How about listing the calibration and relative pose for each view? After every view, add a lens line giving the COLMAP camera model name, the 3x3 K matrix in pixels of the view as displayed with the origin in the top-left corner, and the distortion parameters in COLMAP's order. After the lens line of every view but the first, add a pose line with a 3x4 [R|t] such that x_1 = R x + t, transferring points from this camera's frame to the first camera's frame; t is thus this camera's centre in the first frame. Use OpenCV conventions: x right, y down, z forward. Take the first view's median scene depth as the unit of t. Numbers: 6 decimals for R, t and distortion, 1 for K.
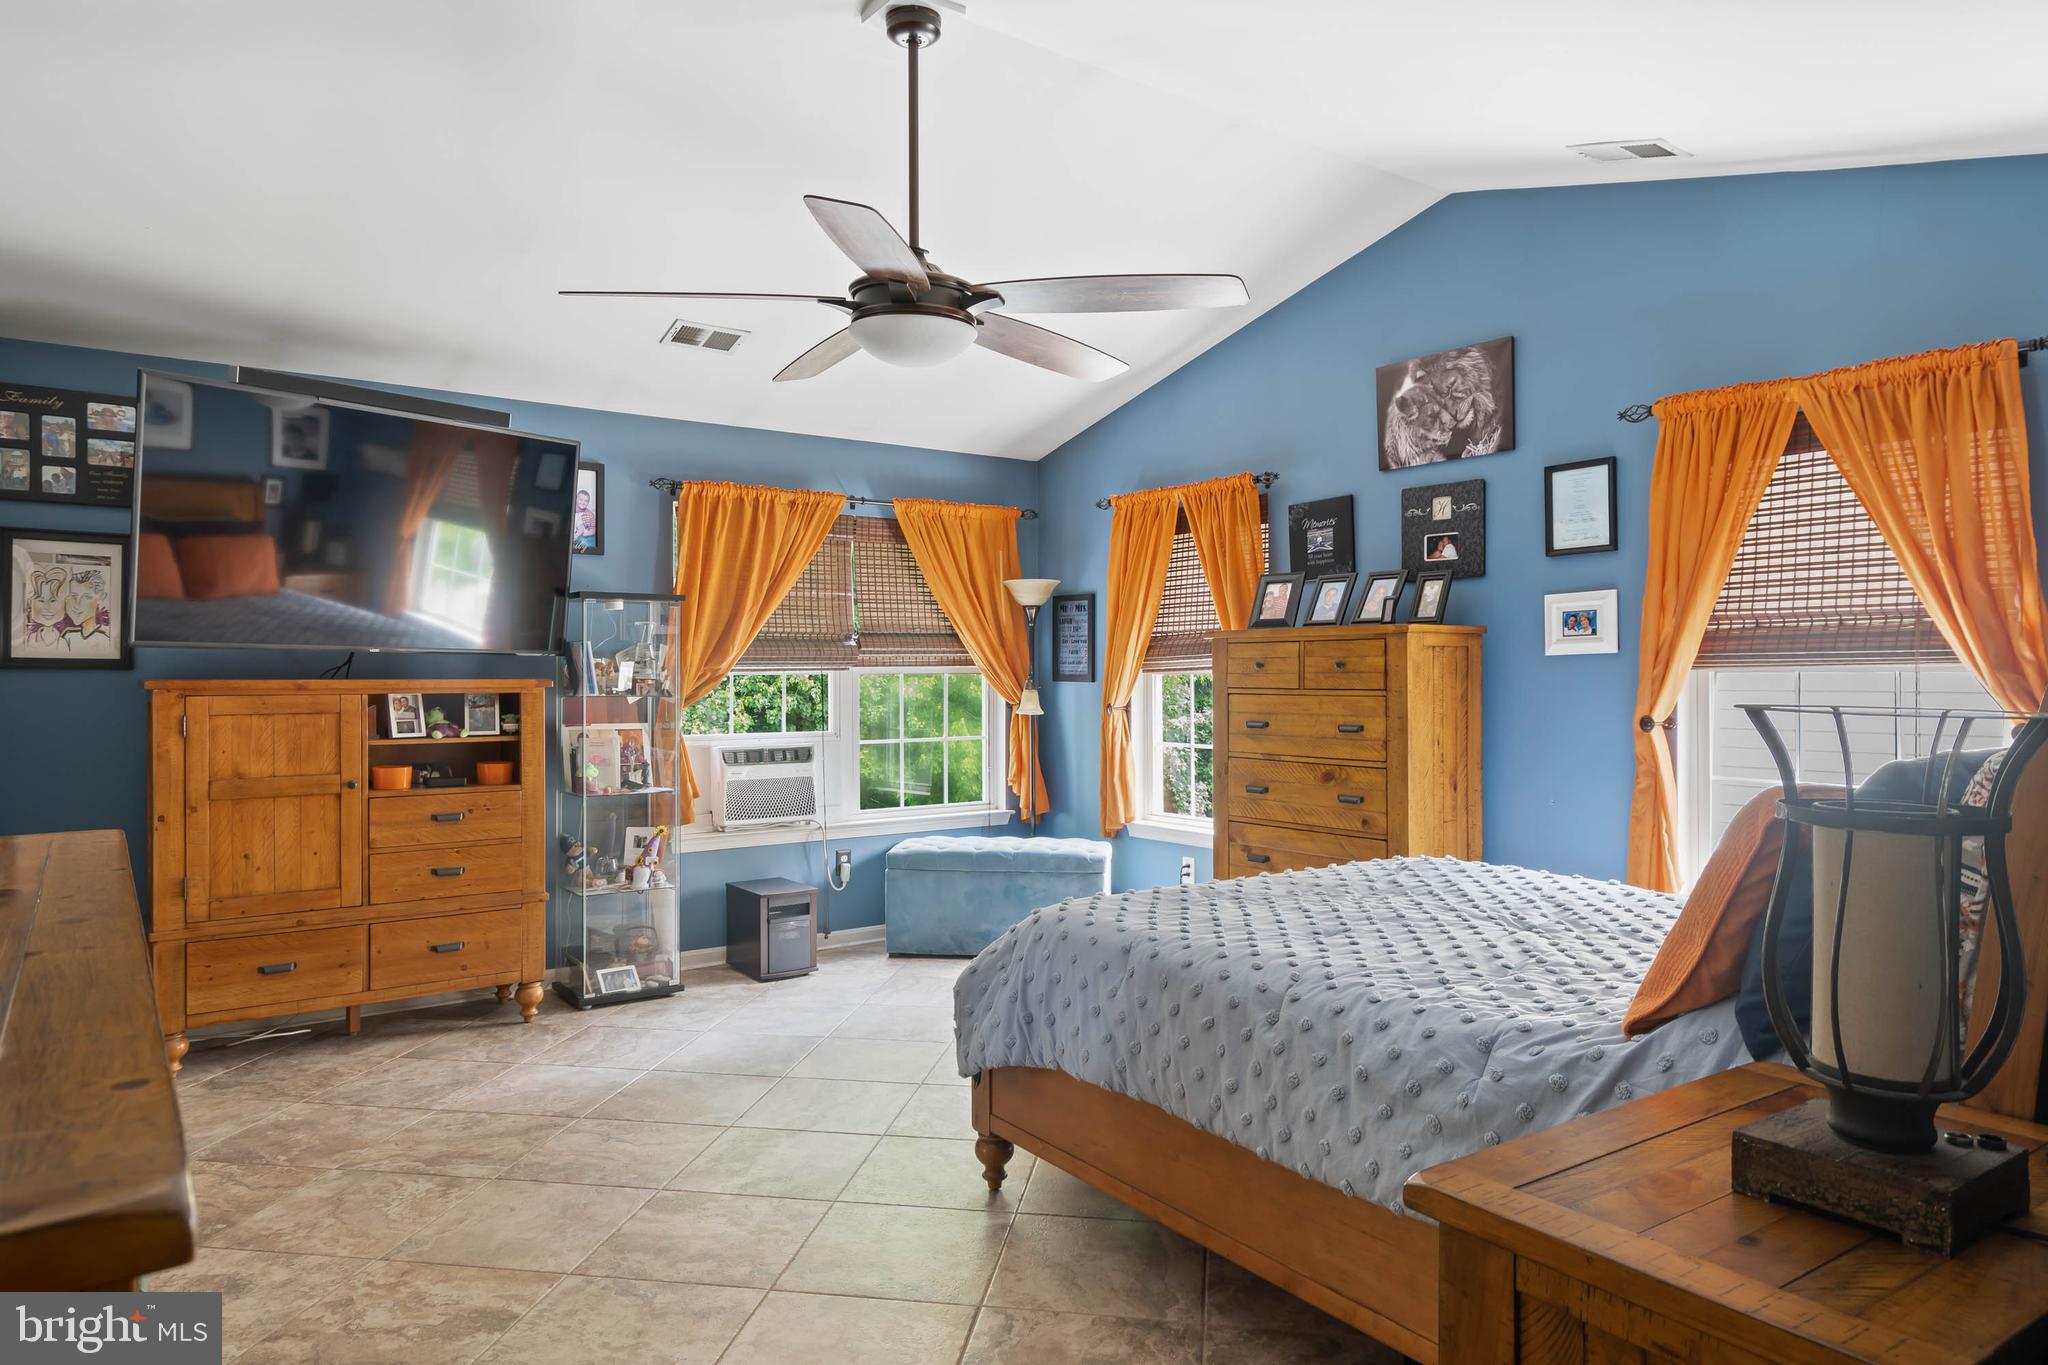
lens RADIAL K [[1257.4, 0, 1027.5], [0, 1257.4, 667.6], [0, 0, 1]] dist [0.003035, 0.000406]
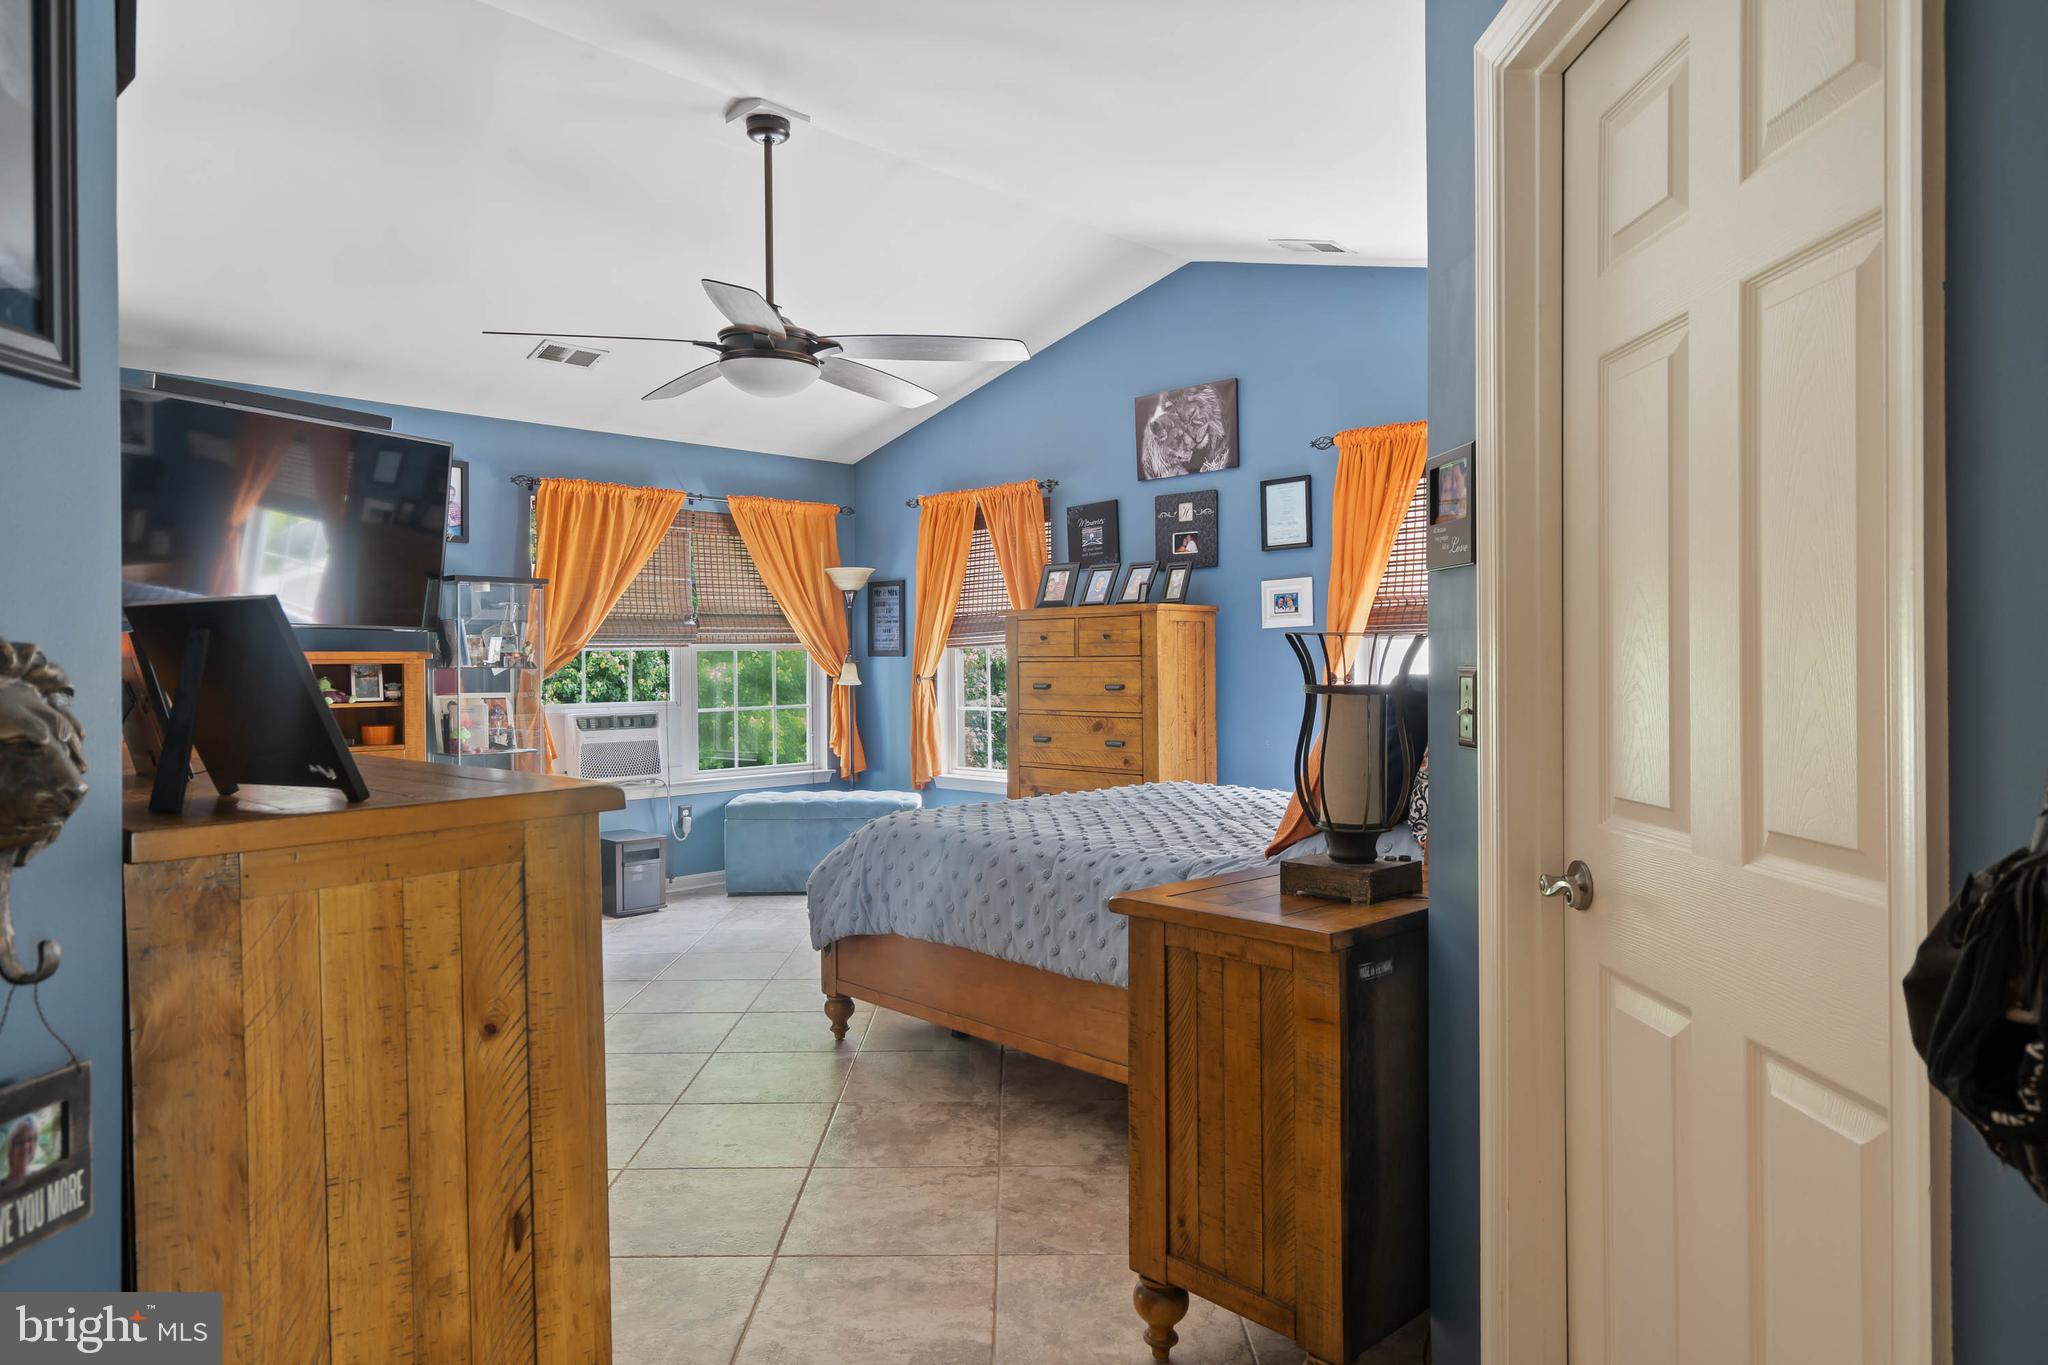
lens RADIAL K [[1257.4, 0, 1027.5], [0, 1257.4, 667.6], [0, 0, 1]] dist [0.003035, 0.000406]
pose [[0.986930, -0.007031, 0.160993, -0.030001], [0.005929, 0.999956, 0.007322, 0.018876], [-0.161038, -0.006272, 0.986928, -0.219114]]
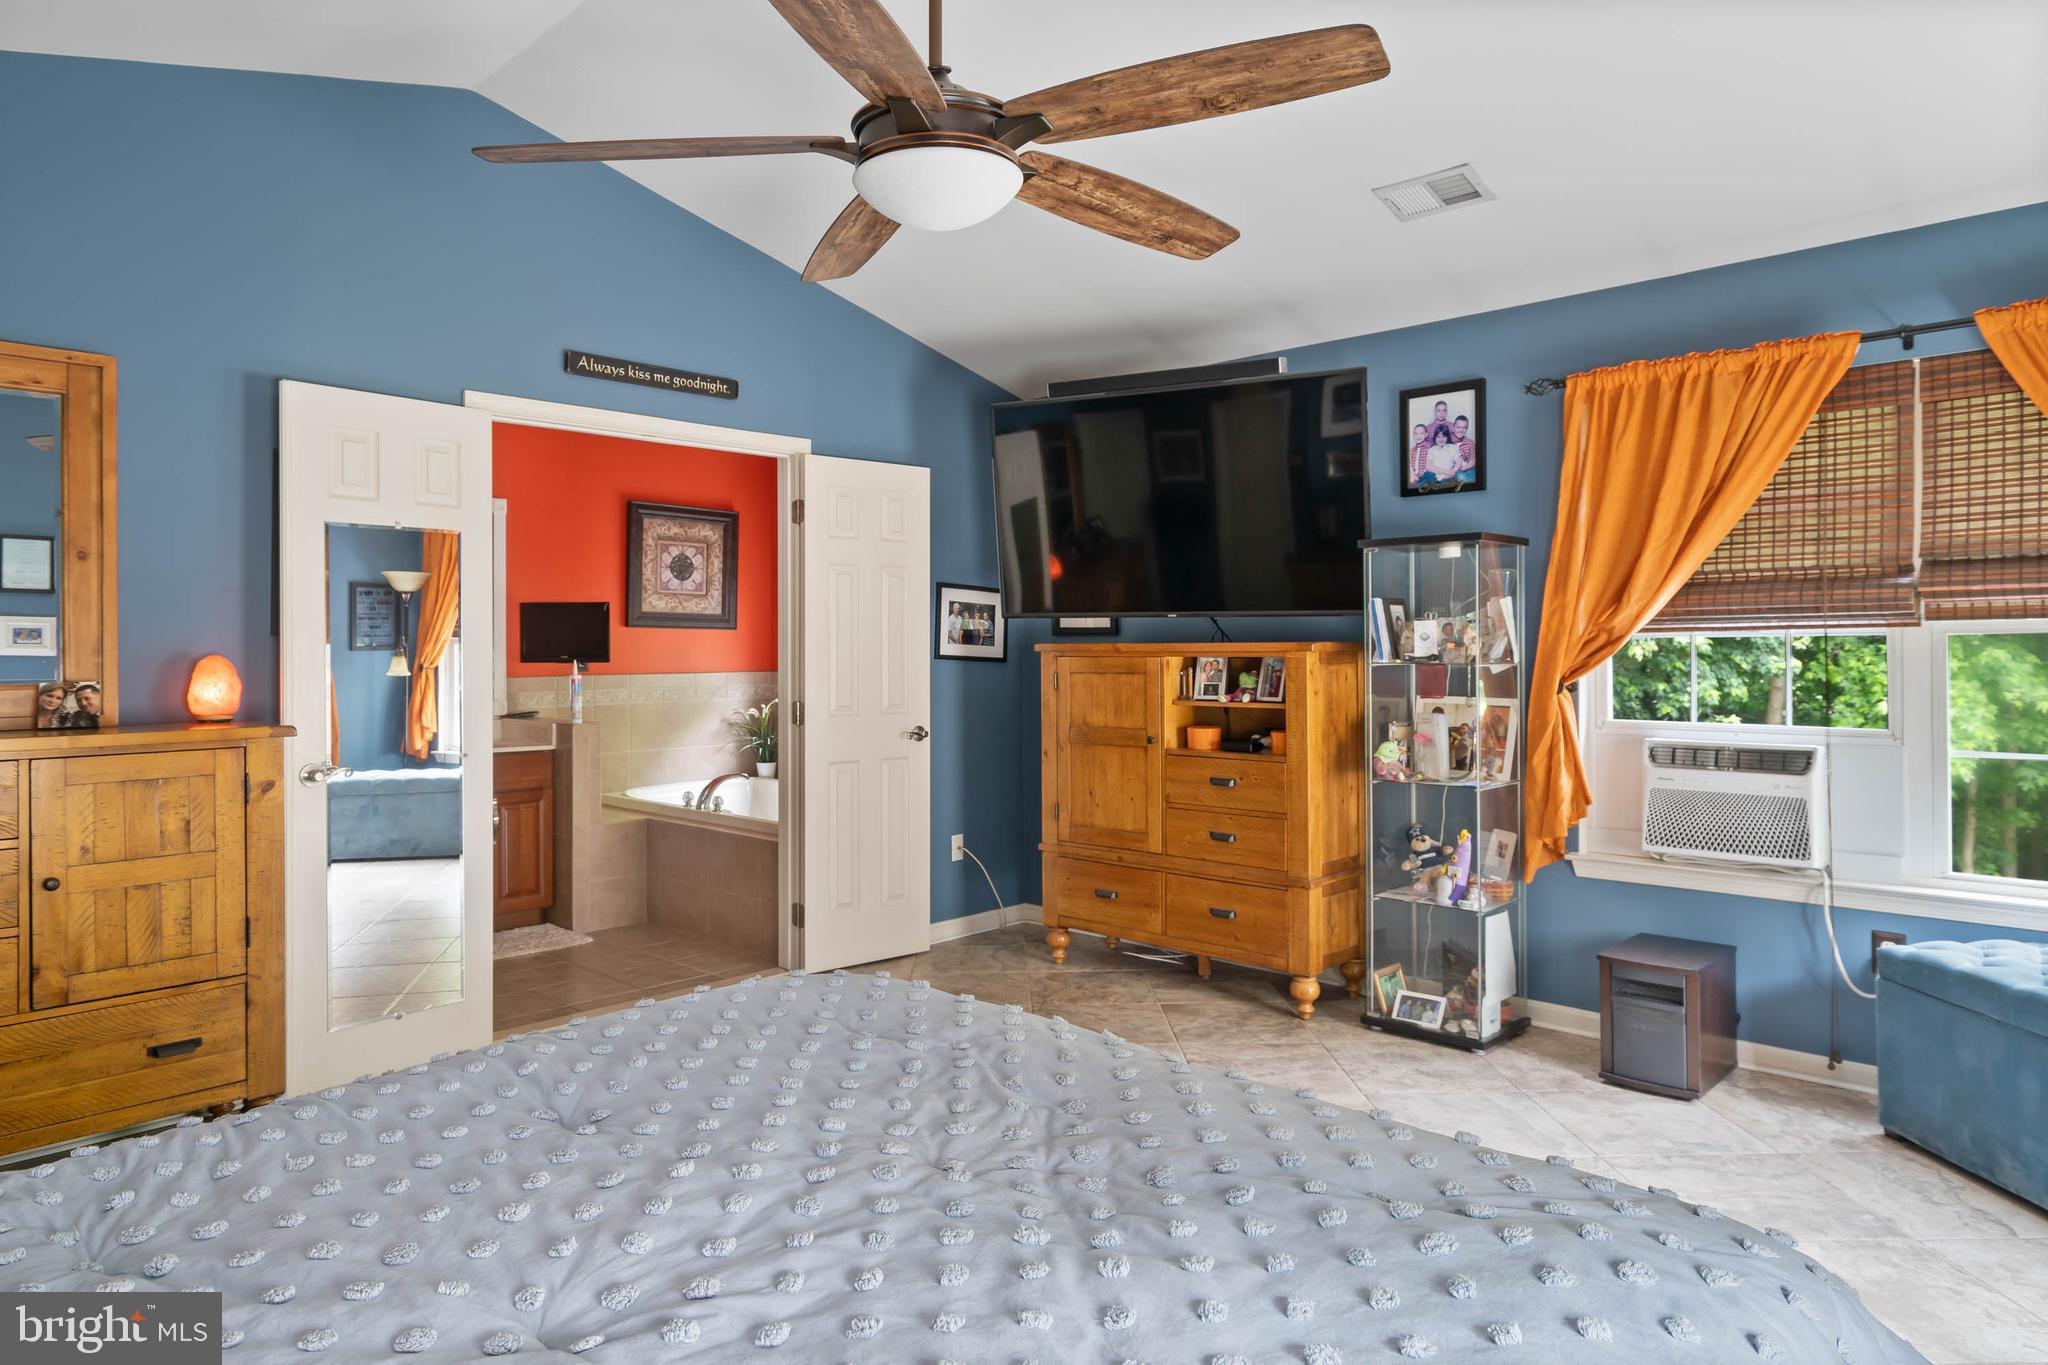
lens RADIAL K [[1260.5, 0, 1025.4], [0, 1260.5, 636.0], [0, 0, 1]] dist [0.037037, 0.000923]
pose [[0.197223, -0.008613, -0.980321, 0.470292], [0.008718, 0.999937, -0.007031, 0.009058], [0.980320, -0.007159, 0.197286, 0.628959]]
